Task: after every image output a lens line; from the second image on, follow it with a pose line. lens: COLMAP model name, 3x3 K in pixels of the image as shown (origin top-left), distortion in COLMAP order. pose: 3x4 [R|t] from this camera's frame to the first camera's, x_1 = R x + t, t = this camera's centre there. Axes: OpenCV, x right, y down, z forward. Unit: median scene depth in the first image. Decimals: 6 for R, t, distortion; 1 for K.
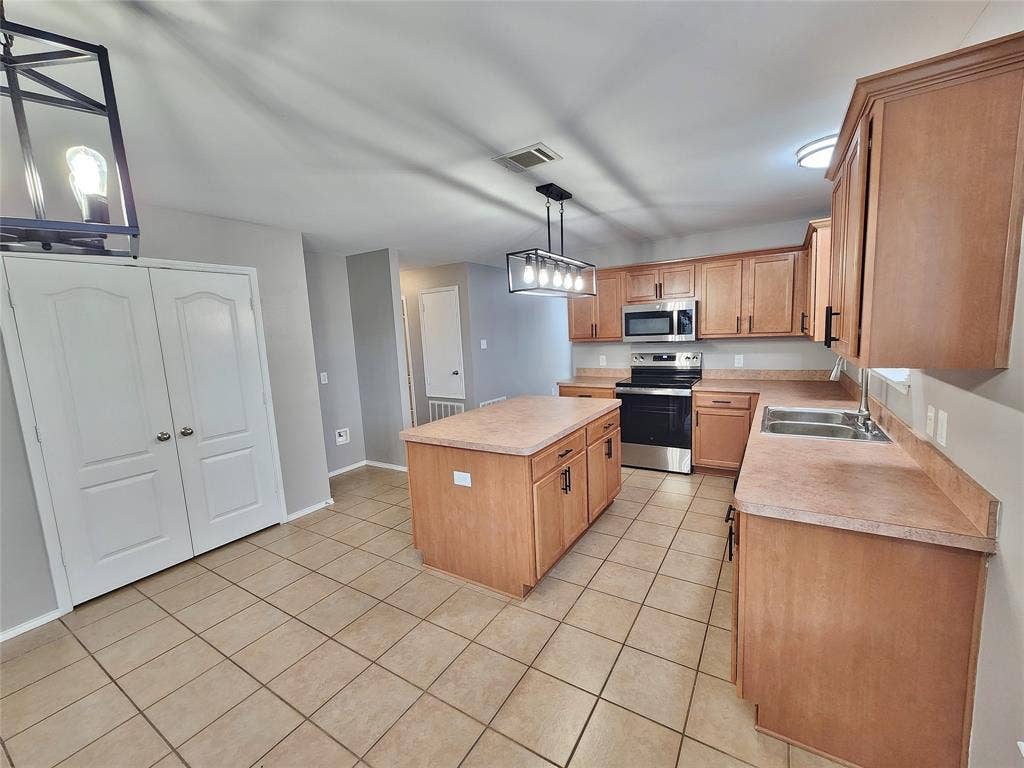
lens RADIAL K [[421.1, 0, 515.5], [0, 421.1, 384.8], [0, 0, 1]] dist [-0.001543, 0.000141]
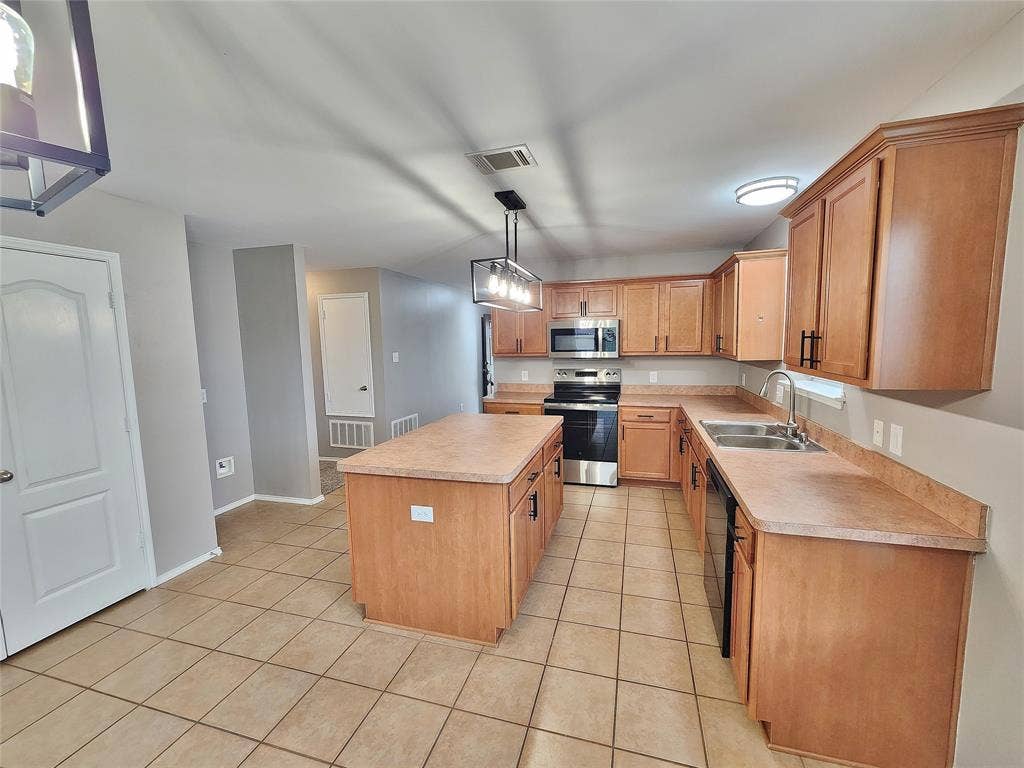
lens RADIAL K [[423.1, 0, 515.3], [0, 423.1, 383.9], [0, 0, 1]] dist [0.000009, 0.000099]
pose [[0.962515, -0.000364, 0.271228, -0.155996], [0.009608, 0.999417, -0.032757, -0.011467], [-0.271058, 0.034135, 0.961958, 0.090091]]
